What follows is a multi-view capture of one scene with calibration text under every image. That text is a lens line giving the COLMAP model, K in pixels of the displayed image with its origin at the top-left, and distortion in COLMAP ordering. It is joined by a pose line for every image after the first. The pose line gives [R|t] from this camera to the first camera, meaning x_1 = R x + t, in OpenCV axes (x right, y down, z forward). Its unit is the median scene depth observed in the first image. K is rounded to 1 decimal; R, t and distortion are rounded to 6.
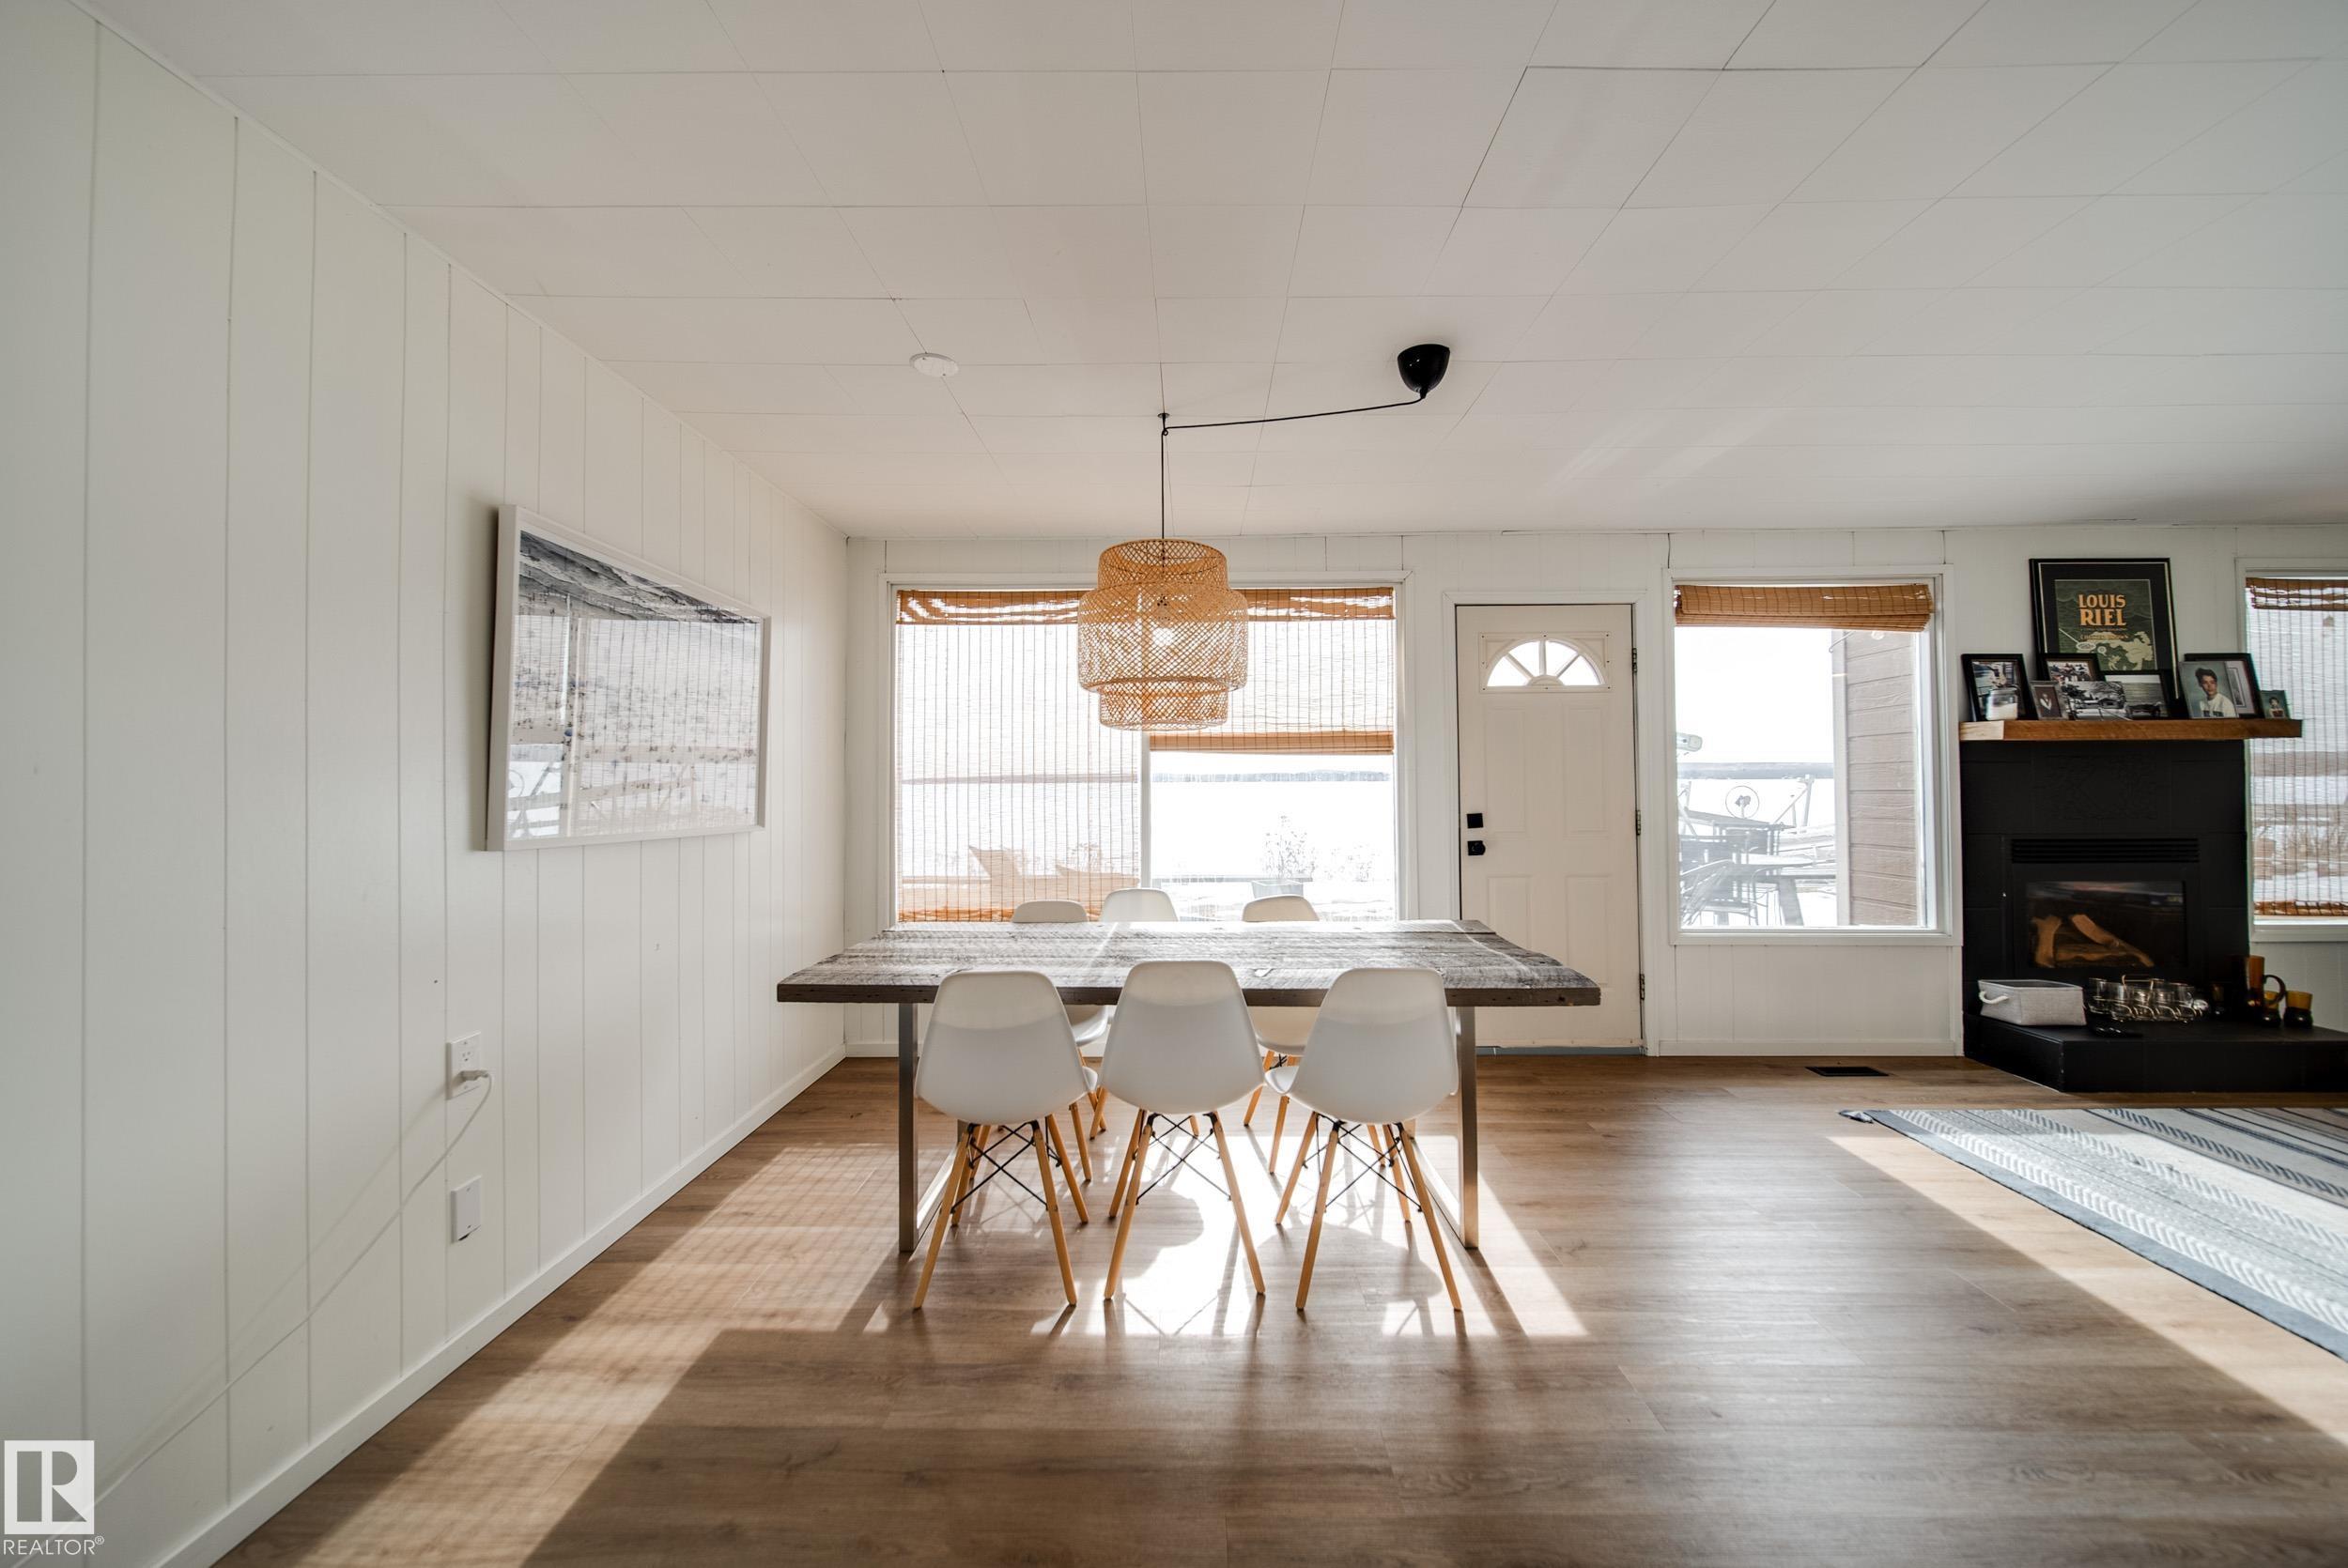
lens RADIAL K [[816.6, 0, 1187.7], [0, 816.6, 776.4], [0, 0, 1]] dist [0.000224, -0.000055]
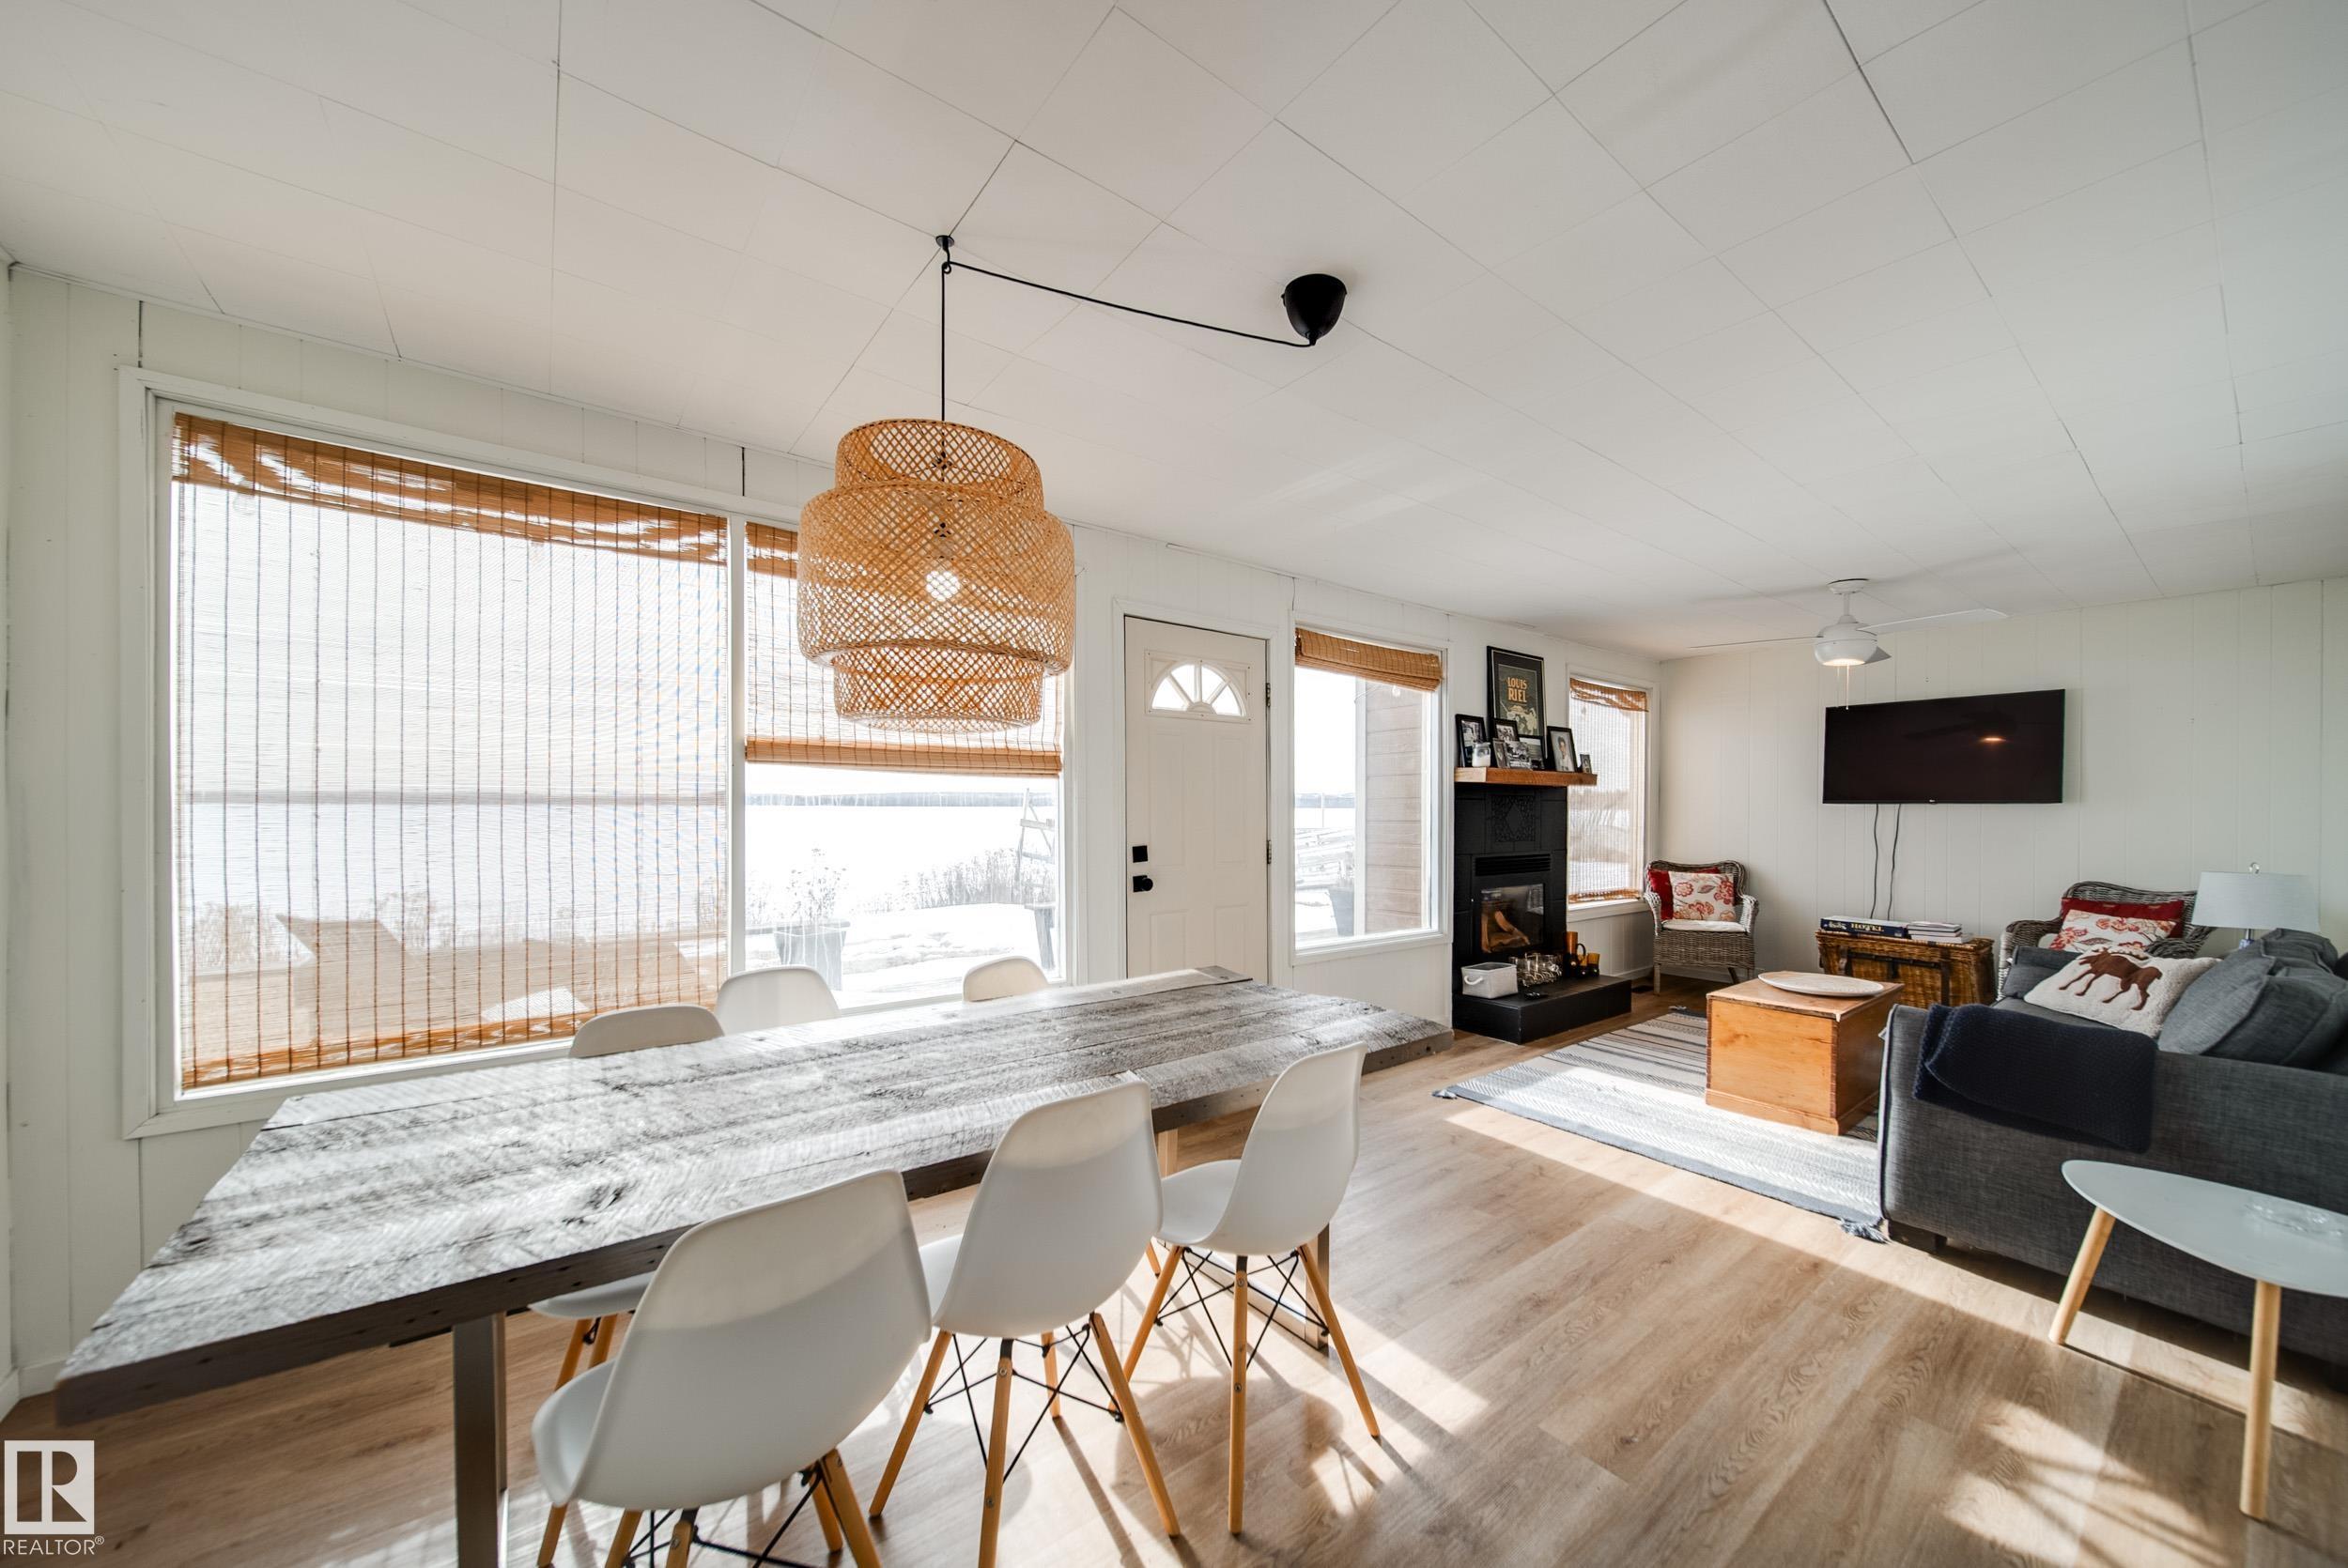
lens RADIAL K [[829.5, 0, 1179.1], [0, 829.5, 817.6], [0, 0, 1]] dist [-0.000484, -0.000169]
pose [[0.790126, 0.003868, 0.612932, -0.190379], [-0.015562, 0.999784, 0.013753, 0.001442], [-0.612747, -0.020405, 0.790016, 0.241099]]
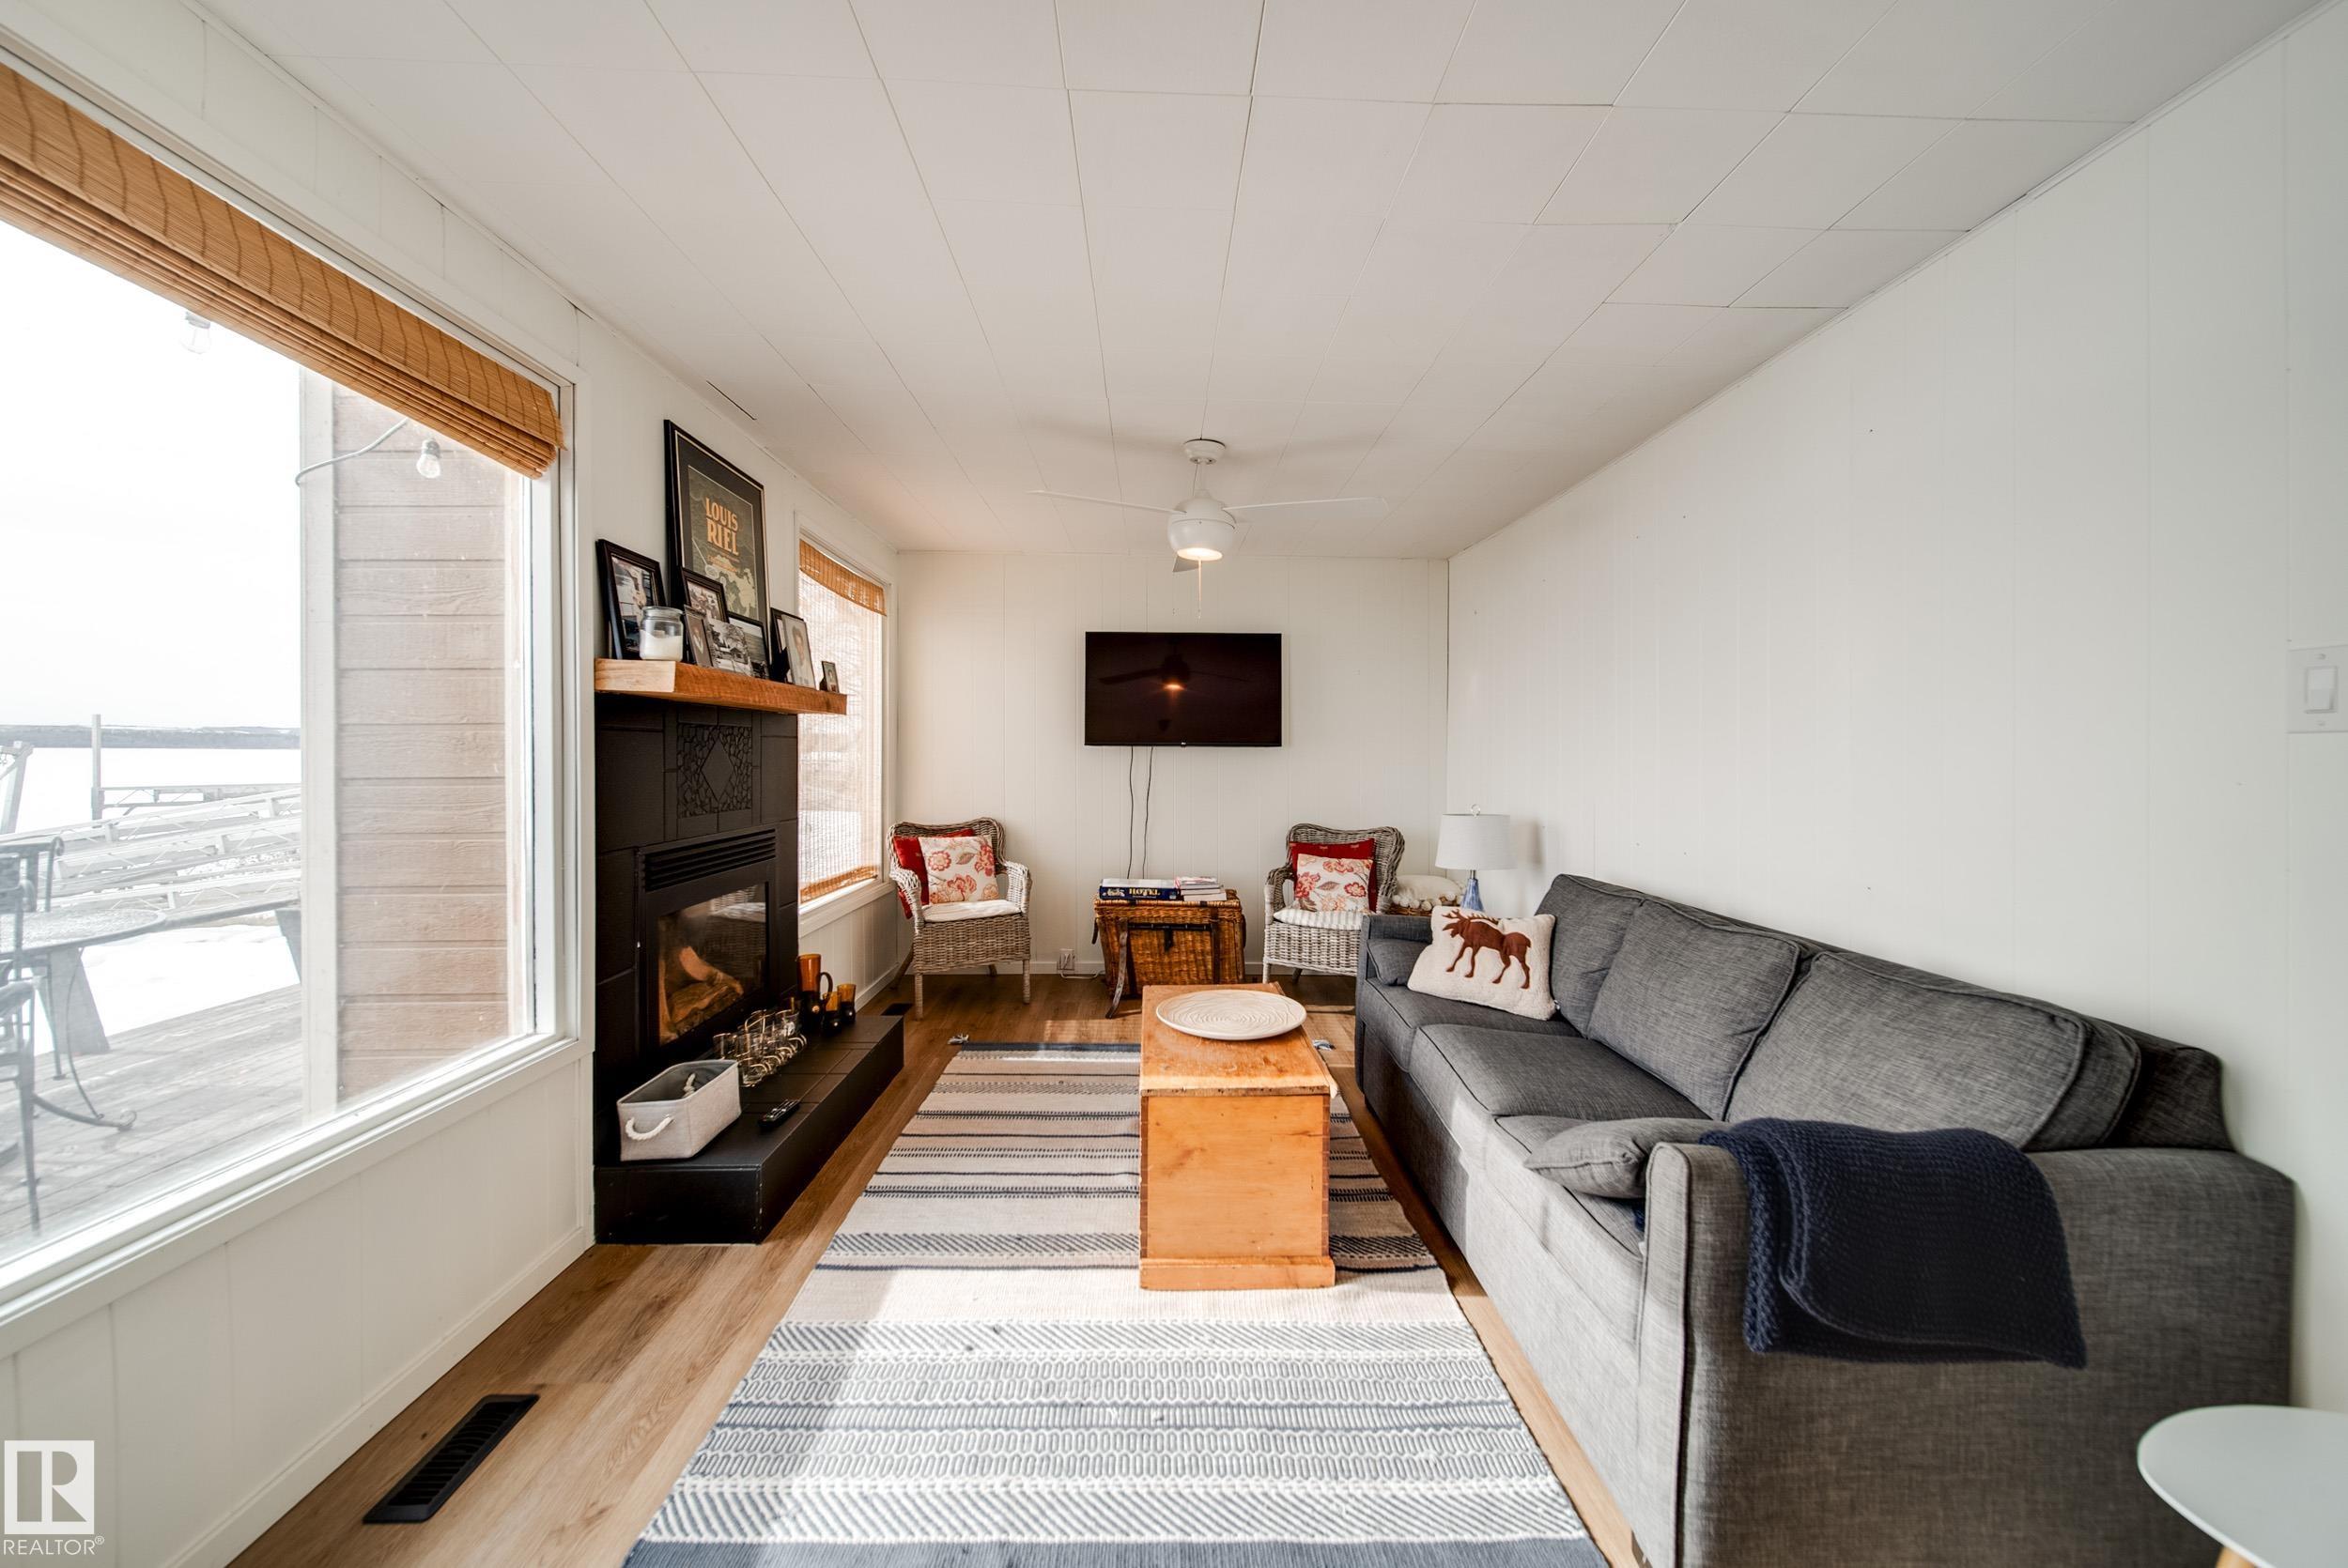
lens RADIAL K [[853.8, 0, 1170.1], [0, 853.8, 760.7], [0, 0, 1]] dist [-0.001121, -0.000183]
pose [[-0.038838, -0.000667, 0.999245, 0.342208], [-0.014373, 0.999897, 0.000109, -0.000497], [-0.999142, -0.014358, -0.038844, 0.630546]]
